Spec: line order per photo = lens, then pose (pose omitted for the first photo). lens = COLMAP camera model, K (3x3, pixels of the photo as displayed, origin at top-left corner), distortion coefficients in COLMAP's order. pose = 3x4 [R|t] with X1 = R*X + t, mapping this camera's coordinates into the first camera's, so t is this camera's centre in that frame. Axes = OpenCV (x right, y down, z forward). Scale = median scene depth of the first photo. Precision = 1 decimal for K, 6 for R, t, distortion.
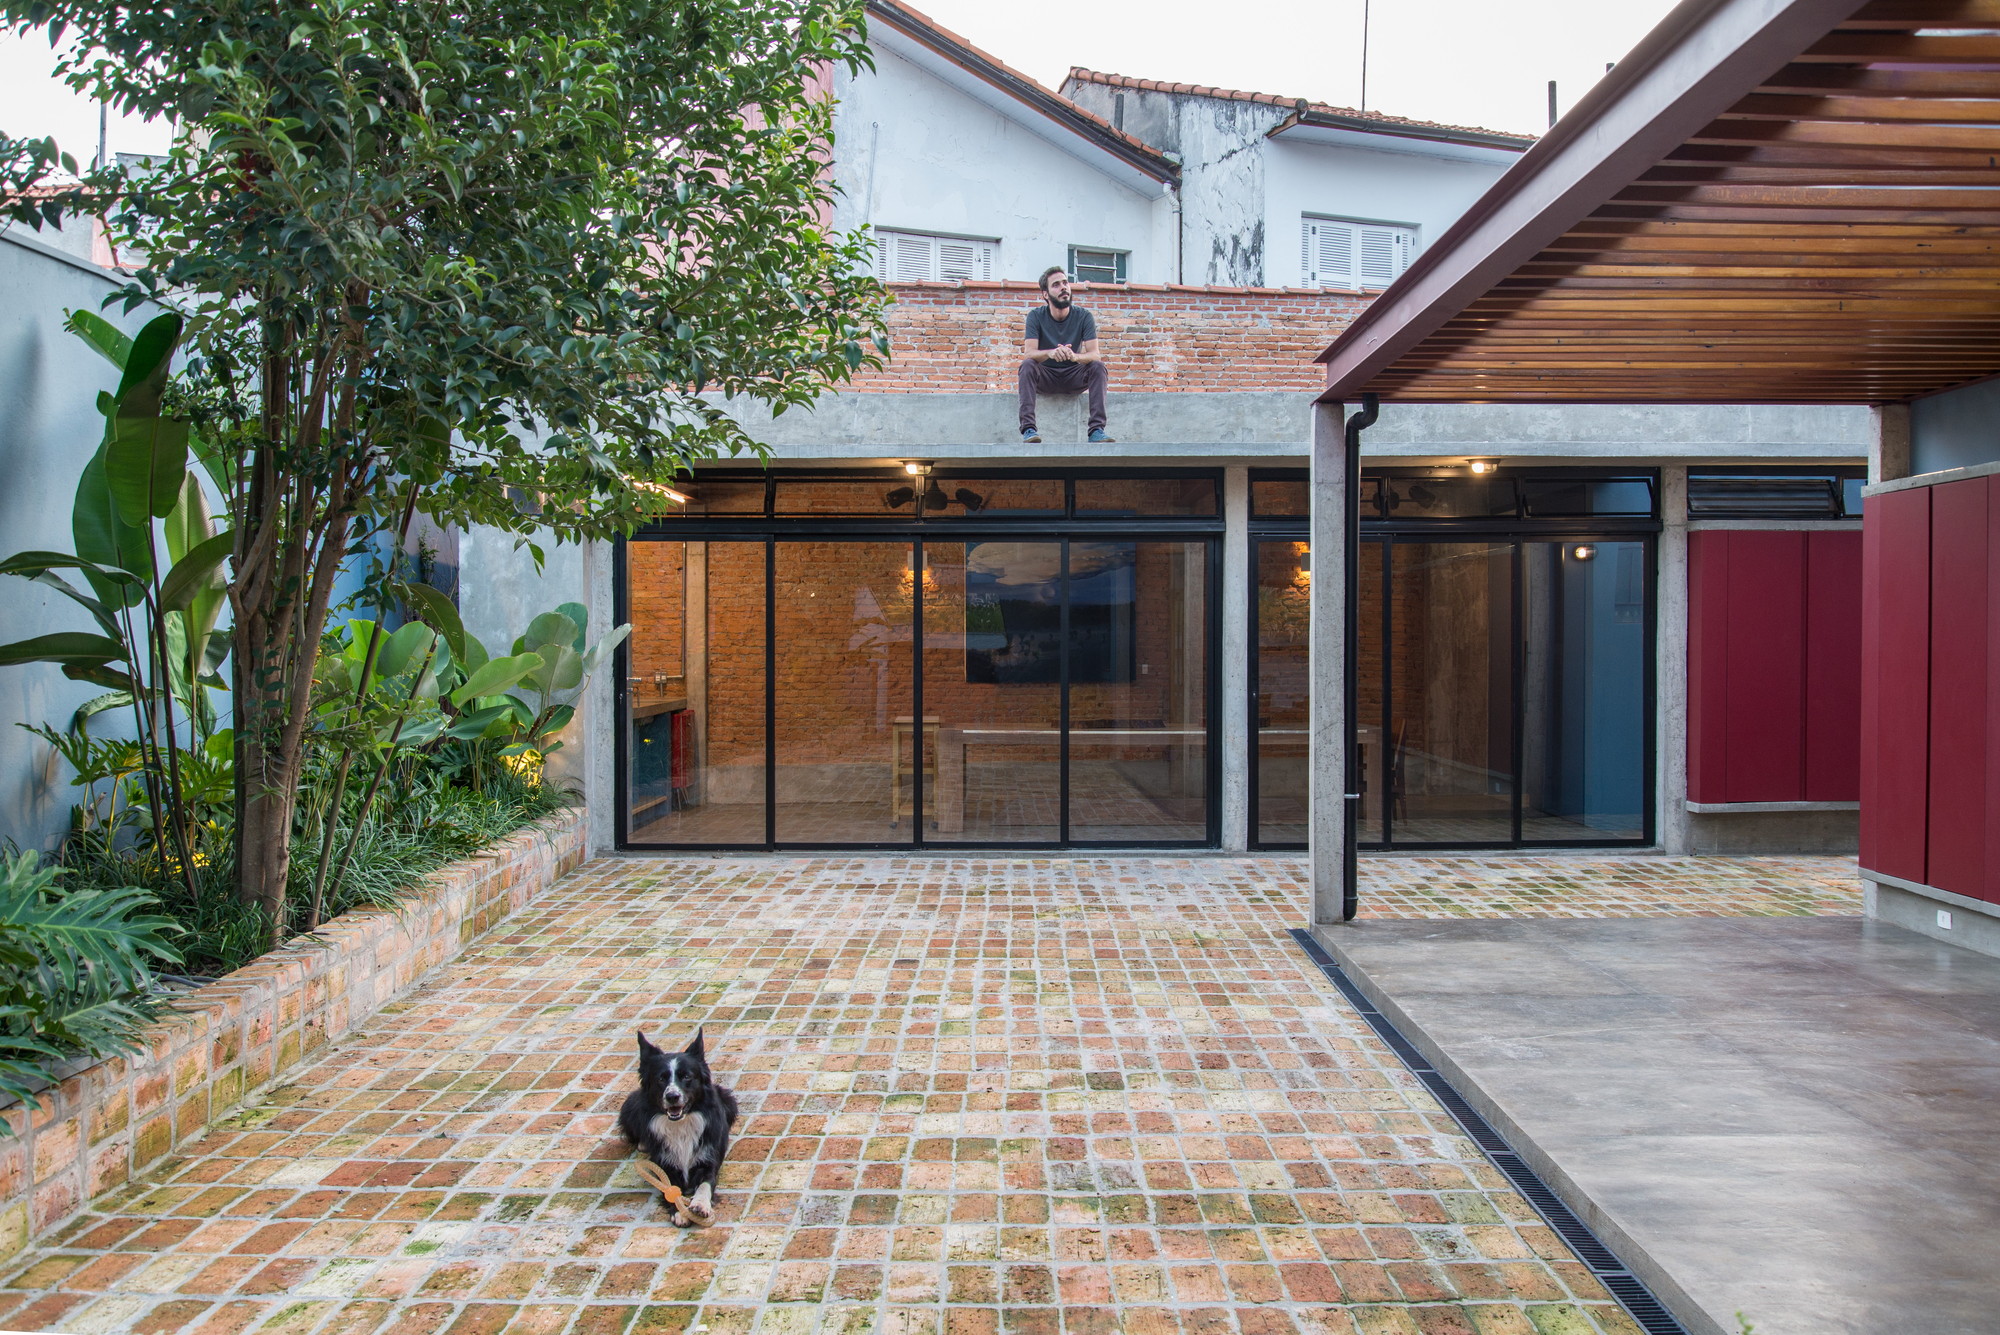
lens RADIAL K [[1800.9, 0, 1036.8], [0, 1800.9, 672.0], [0, 0, 1]] dist [-0.112321, -0.002306]
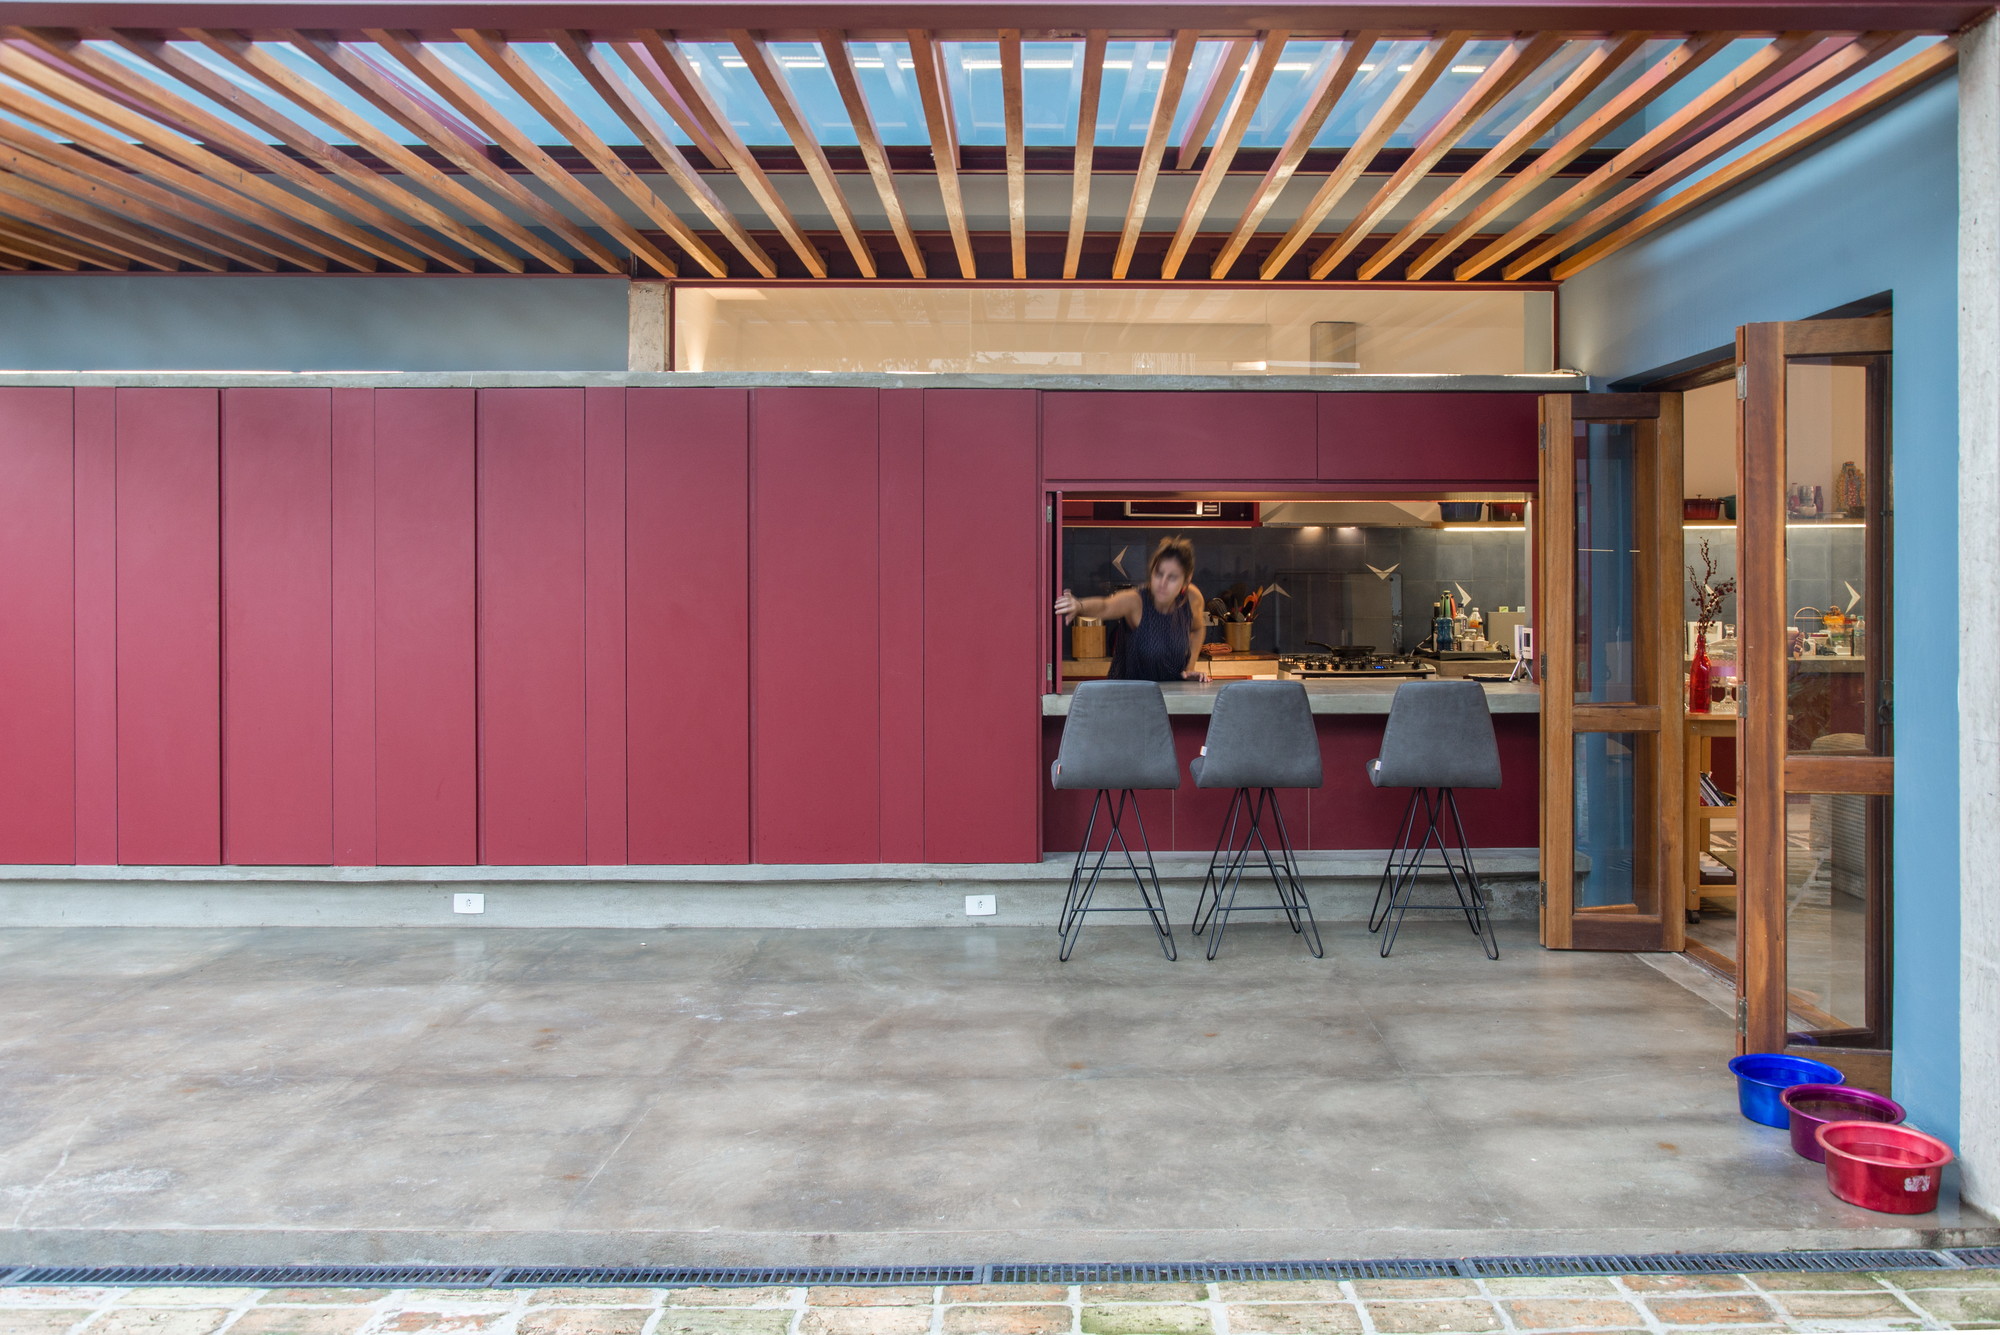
lens RADIAL K [[1637.5, 0, 1001.0], [0, 1637.5, 561.6], [0, 0, 1]] dist [-0.043158, 0.013385]
pose [[-0.013315, 0.001694, 0.999910, -0.171050], [0.018481, 0.999828, -0.001448, -0.004989], [-0.999741, 0.018460, -0.013344, 0.348722]]
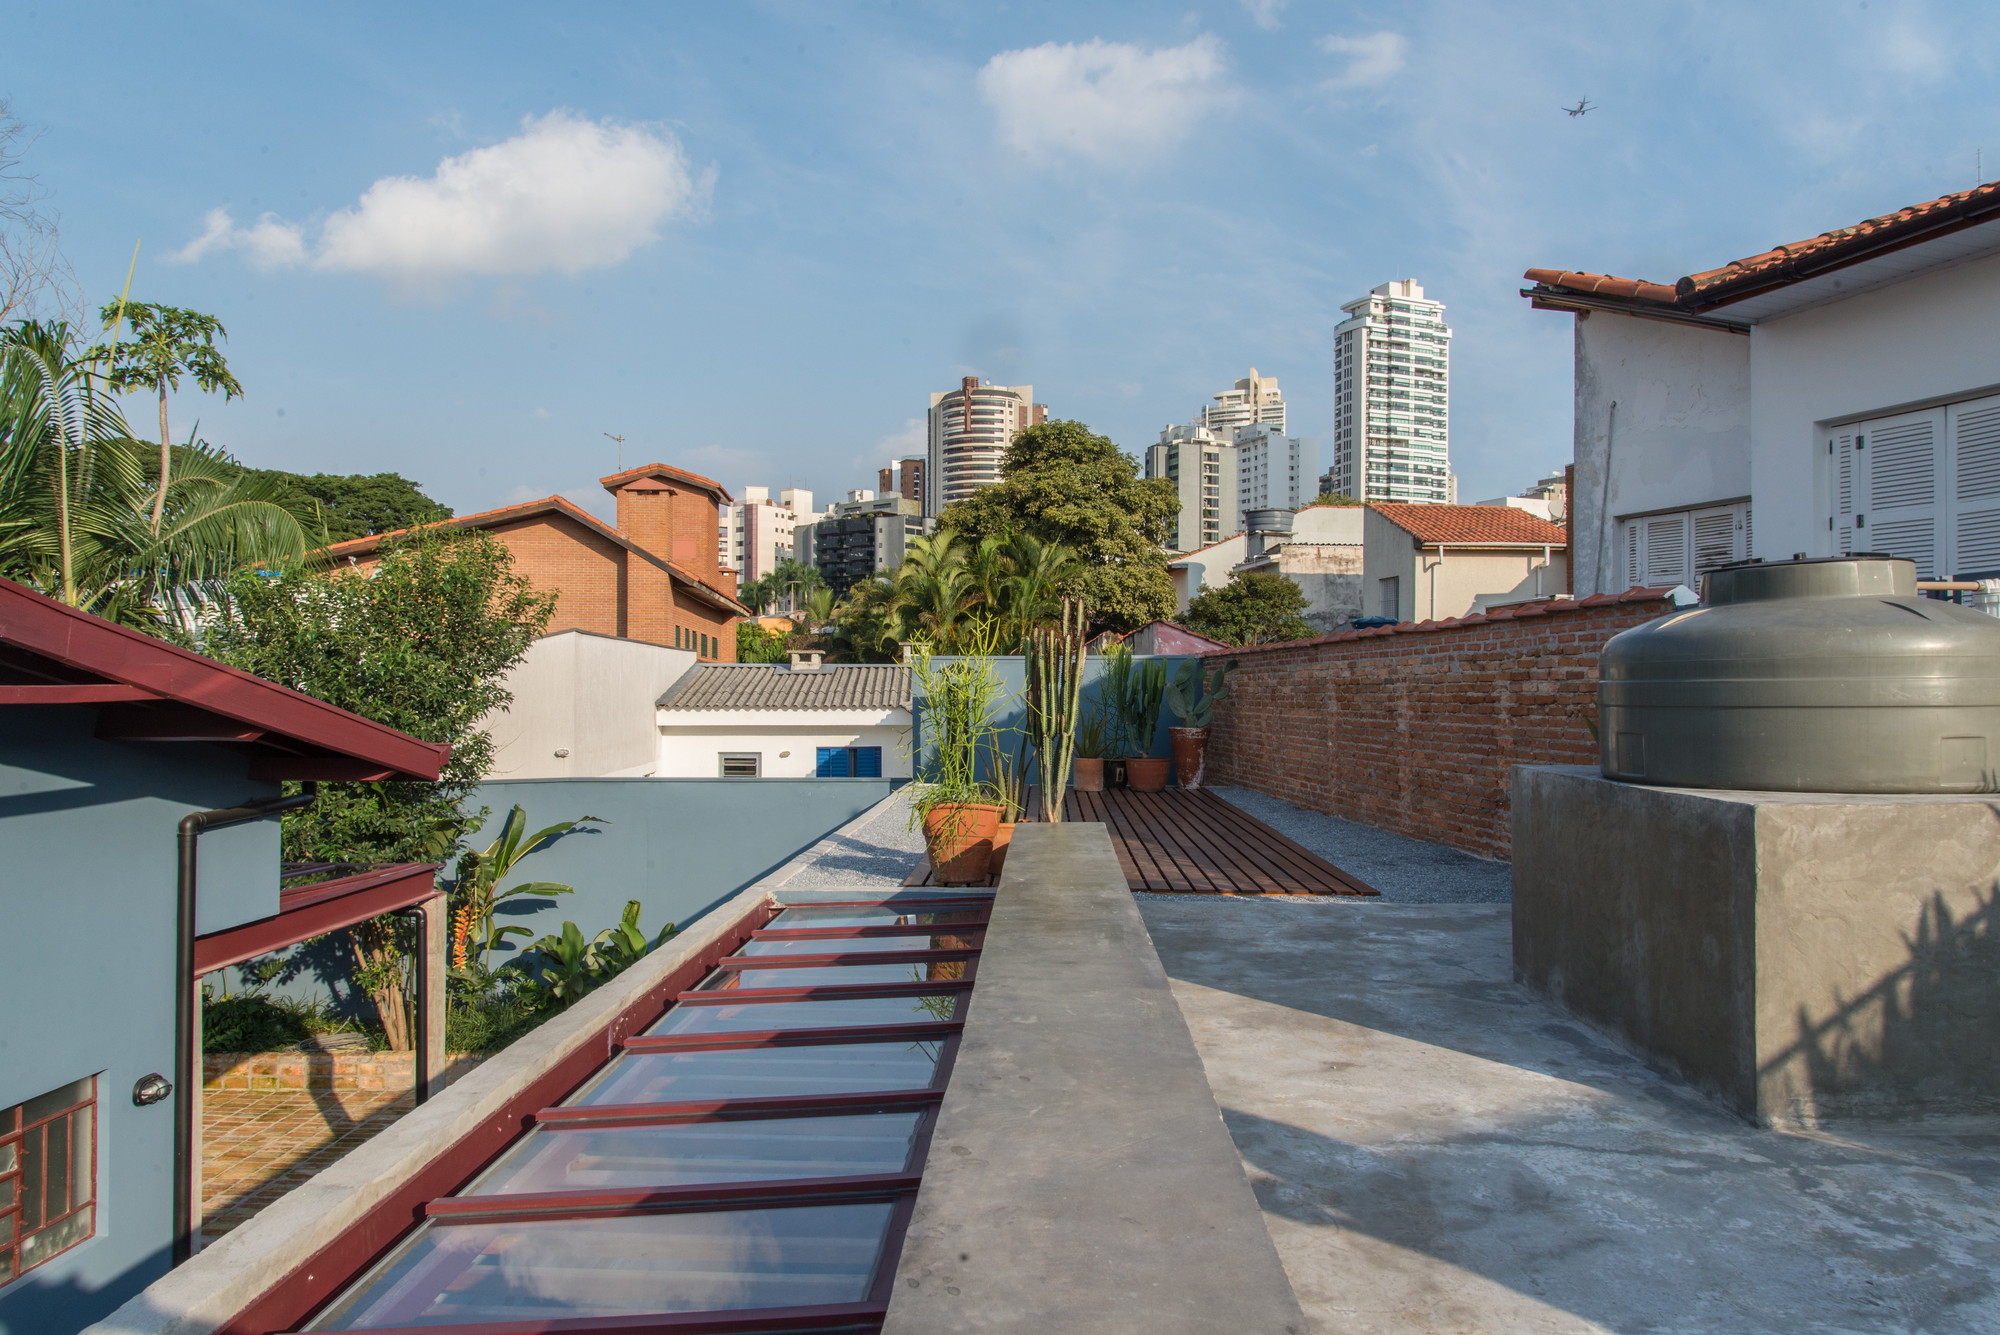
lens RADIAL K [[1341.1, 0, 1055.8], [0, 1341.1, 632.7], [0, 0, 1]] dist [0.038921, -0.041940]
pose [[-0.015848, -0.039260, -0.999103, 0.951745], [-0.013292, 0.999149, -0.039051, -0.254304], [0.999786, 0.012661, -0.016356, 1.156499]]
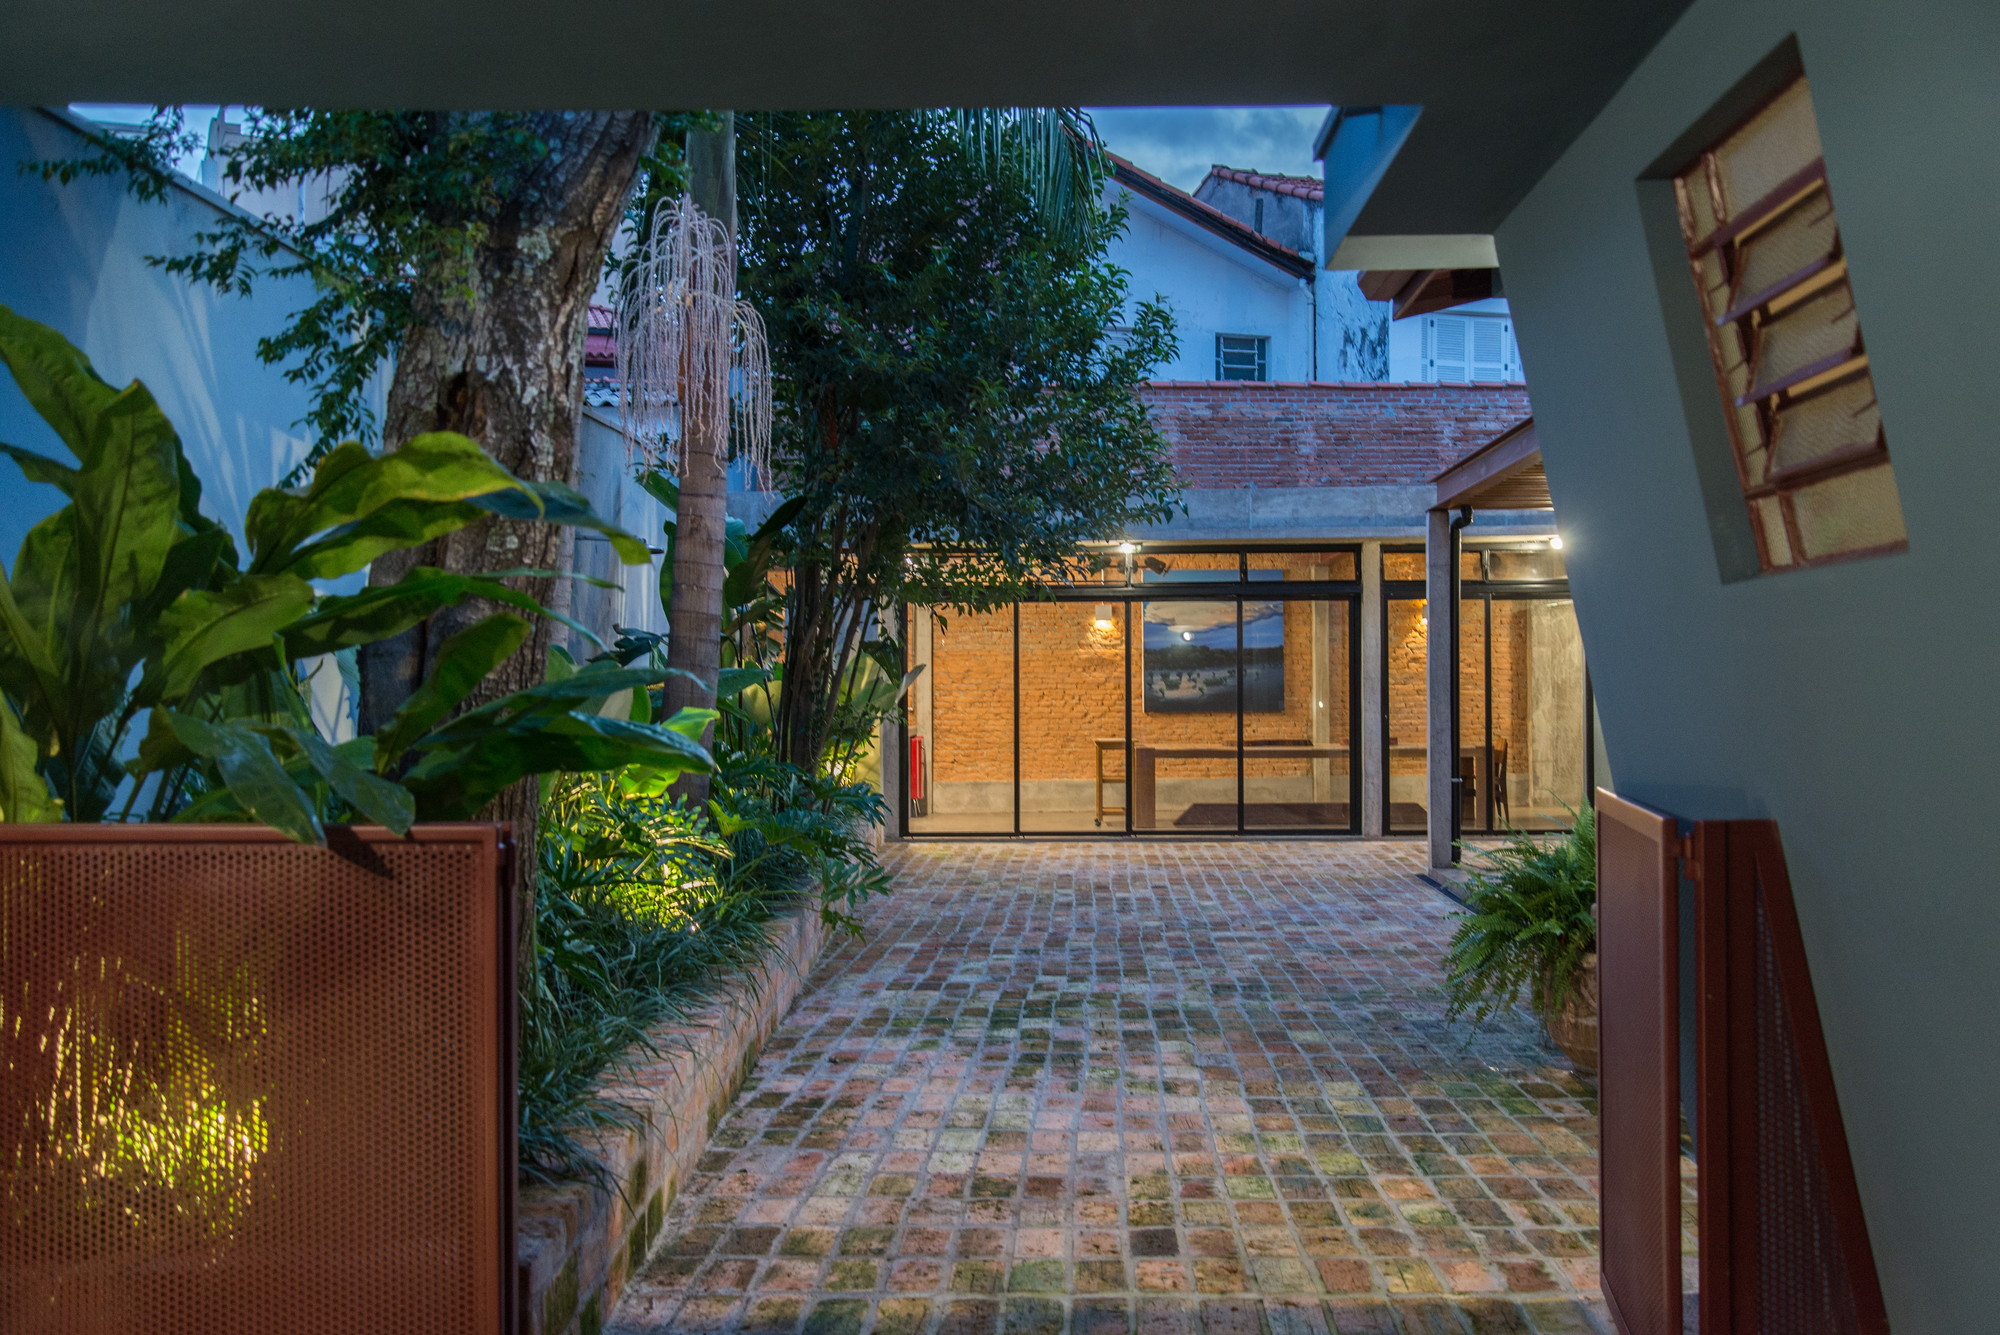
lens RADIAL K [[2045.7, 0, 1000.0], [0, 2045.7, 667.5], [0, 0, 1]] dist [-0.060914, -0.001592]
pose [[0.998114, -0.006166, -0.061079, -0.069930], [0.004533, 0.999630, -0.026836, 0.015641], [0.061222, 0.026508, 0.997772, -0.511255]]
